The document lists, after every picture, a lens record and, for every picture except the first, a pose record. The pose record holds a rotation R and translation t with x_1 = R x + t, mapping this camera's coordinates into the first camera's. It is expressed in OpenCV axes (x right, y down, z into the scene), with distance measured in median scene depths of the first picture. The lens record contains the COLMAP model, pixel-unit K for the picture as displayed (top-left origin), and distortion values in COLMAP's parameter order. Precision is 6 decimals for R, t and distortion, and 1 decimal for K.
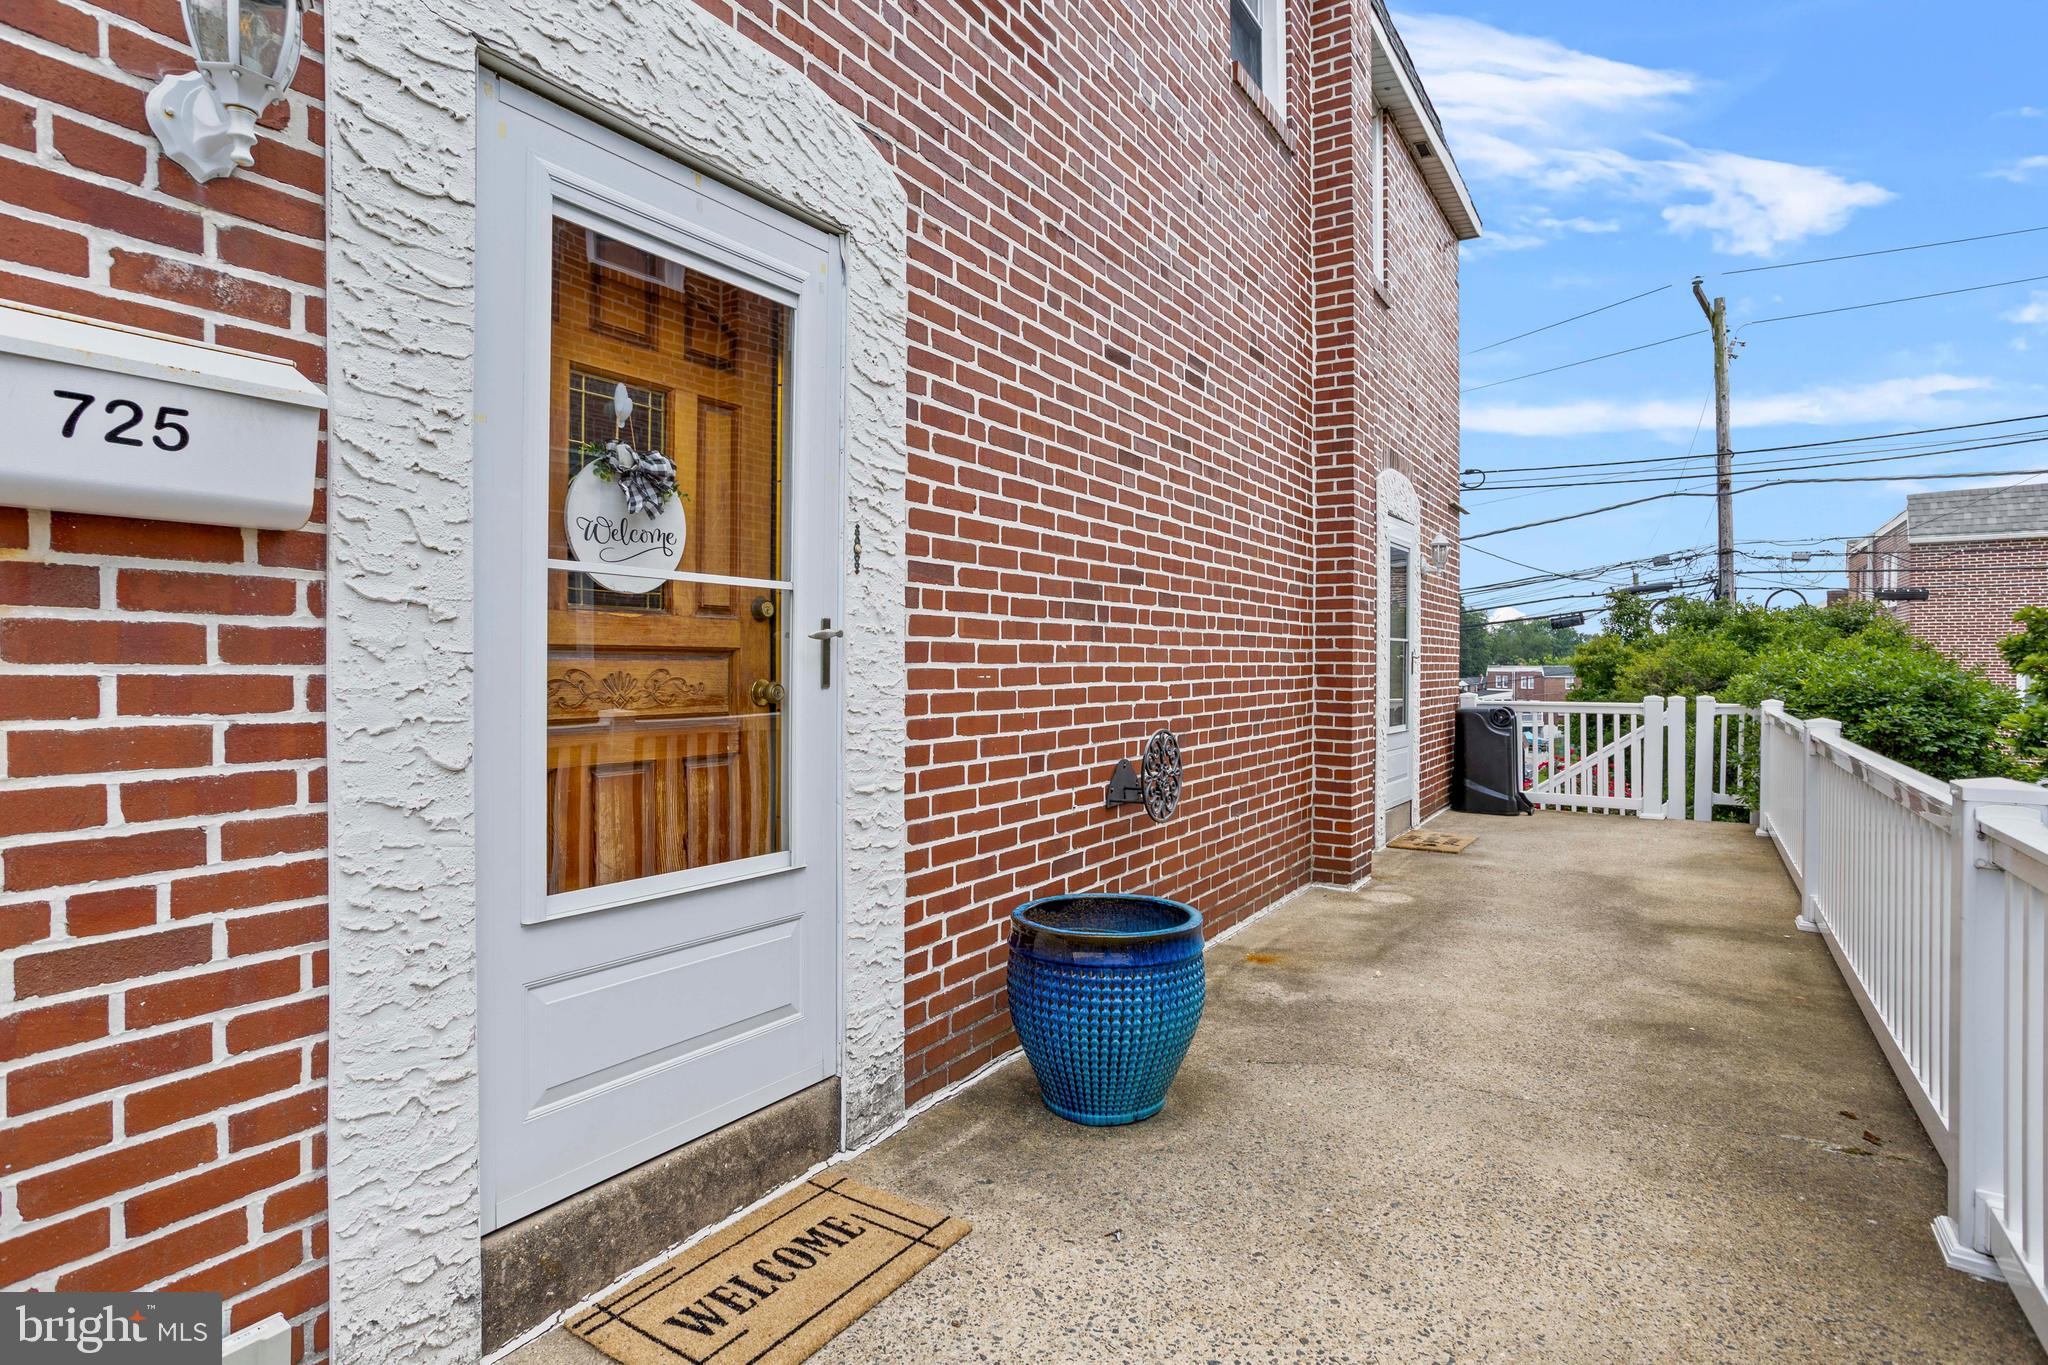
lens RADIAL K [[1004.6, 0, 1028.7], [0, 1004.6, 680.7], [0, 0, 1]] dist [-0.037976, 0.020933]
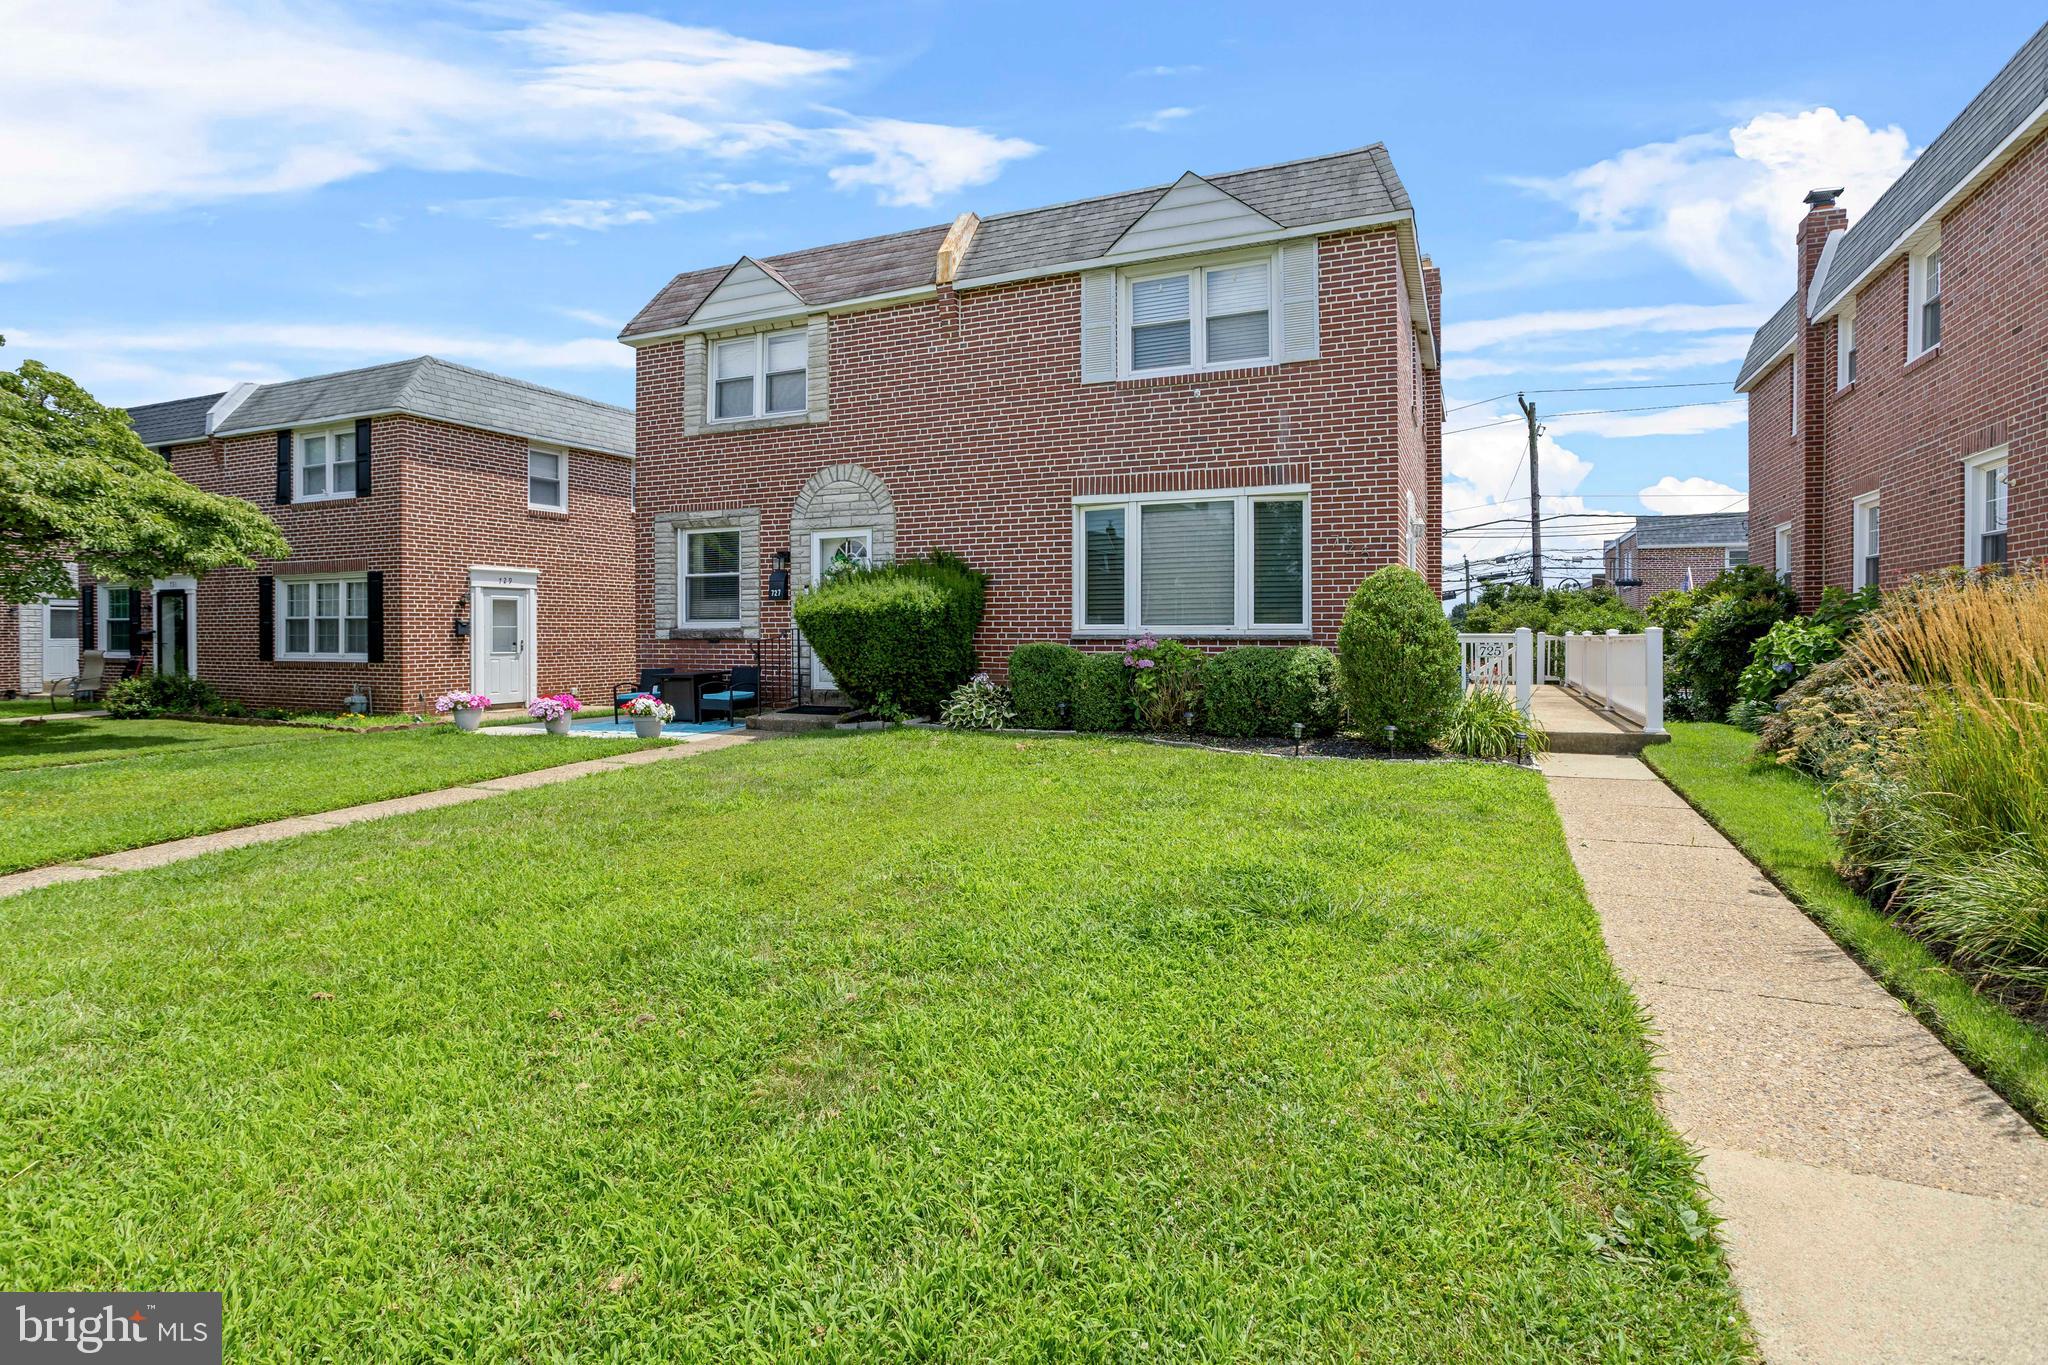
lens RADIAL K [[1004.6, 0, 1010.5], [0, 1004.6, 634.8], [0, 0, 1]] dist [-0.037976, 0.020933]
pose [[0.989280, 0.000104, 0.146031, -0.880543], [0.001956, 0.999901, -0.013966, 0.053546], [-0.146017, 0.014102, 0.989181, -1.111809]]
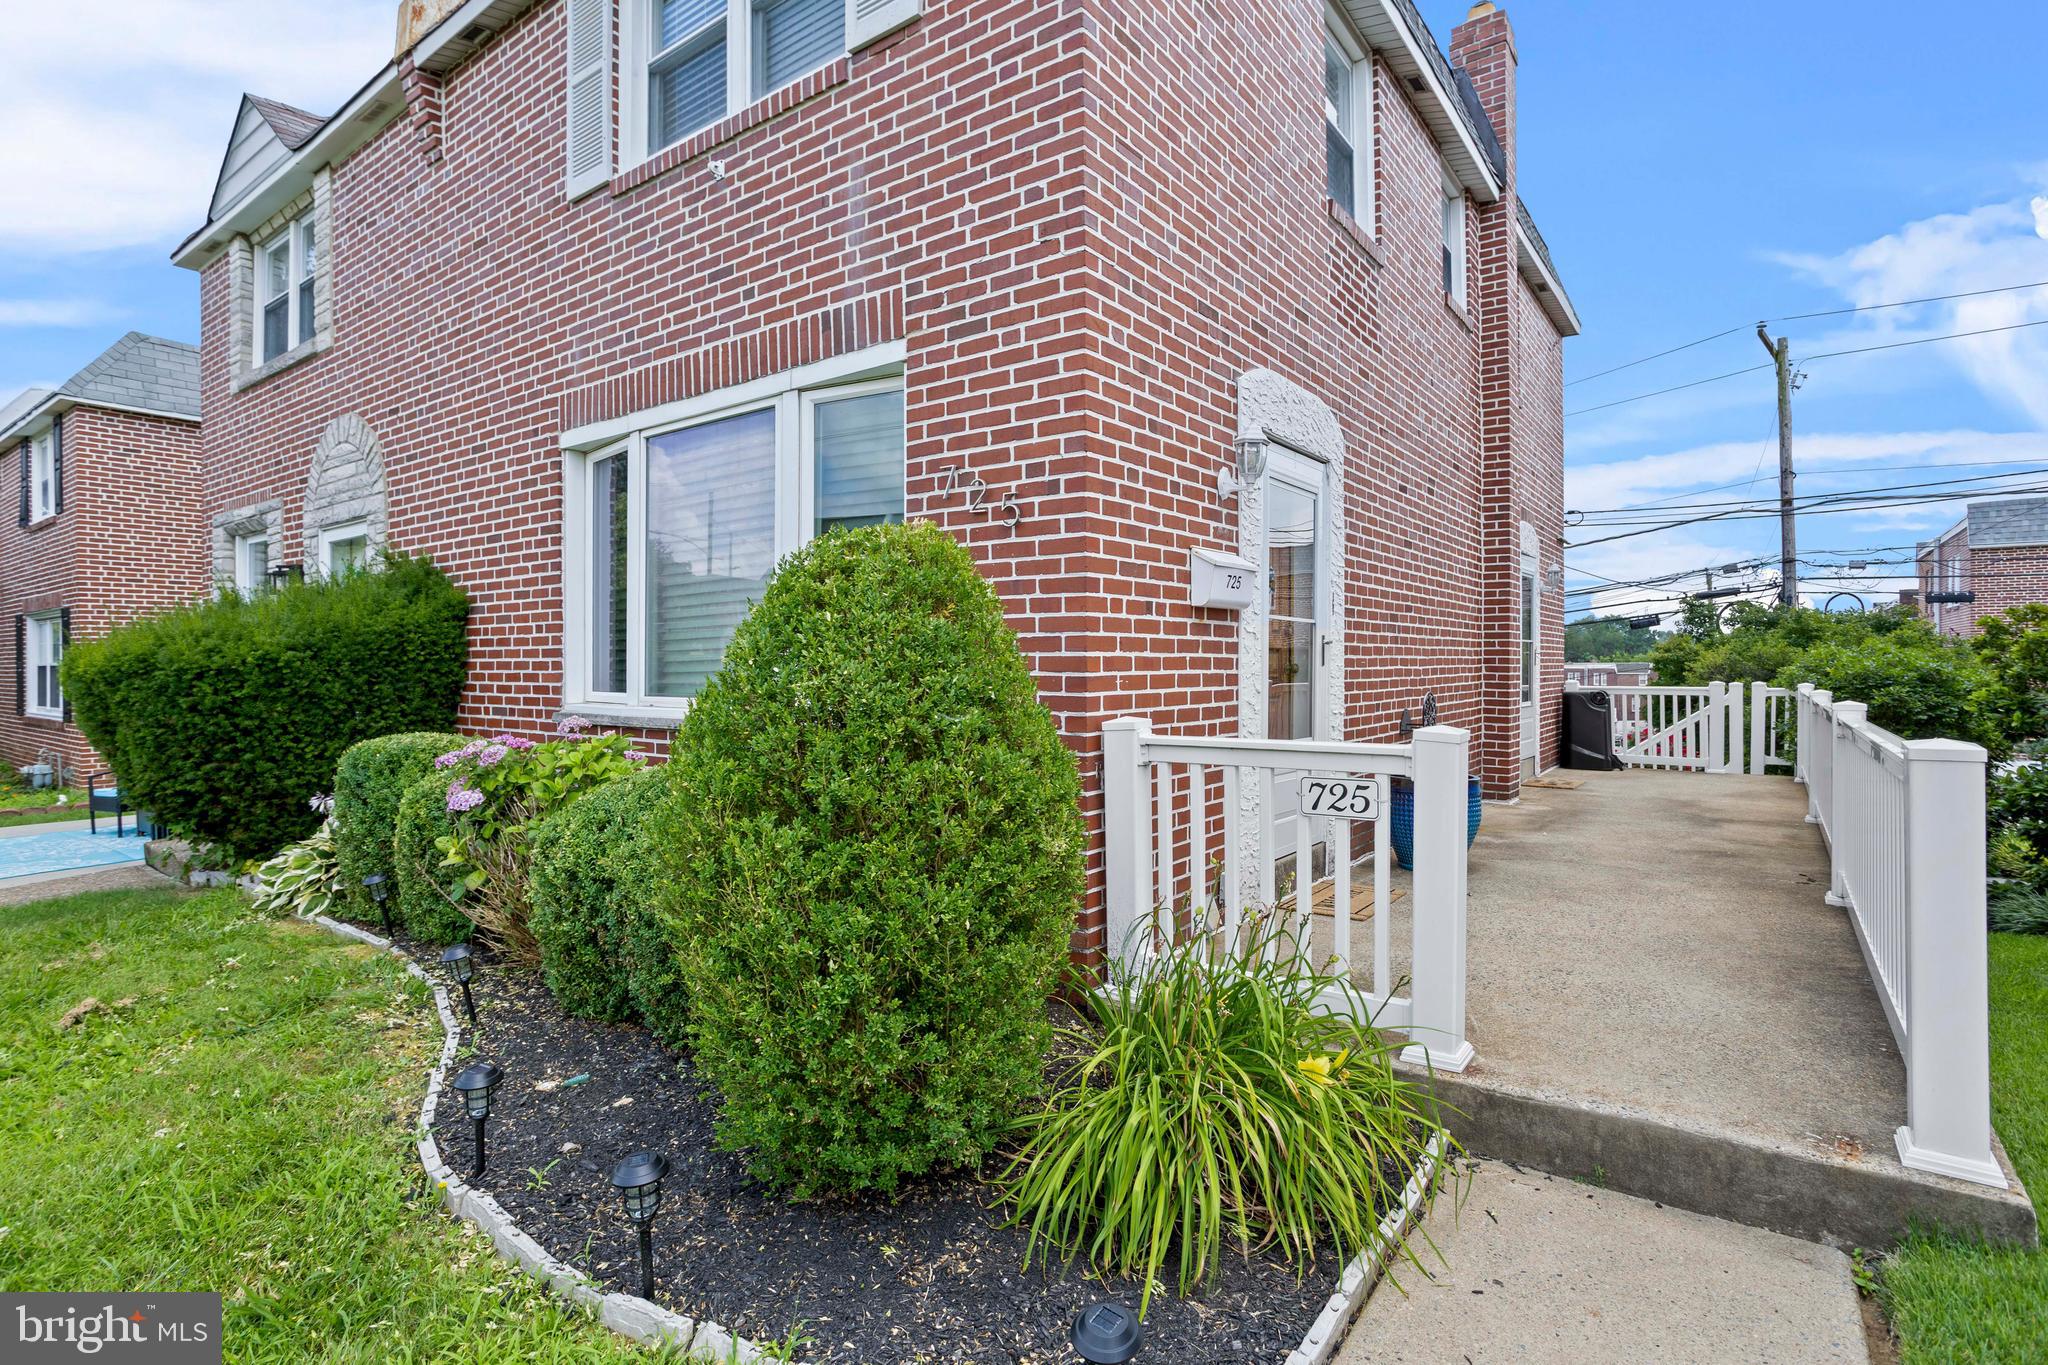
lens RADIAL K [[1004.6, 0, 1014.2], [0, 1004.6, 674.0], [0, 0, 1]] dist [-0.037976, 0.020933]
pose [[0.997848, -0.001588, -0.065548, -0.229111], [0.001212, 0.999983, -0.005777, 0.011545], [0.065556, 0.005685, 0.997833, -0.396610]]
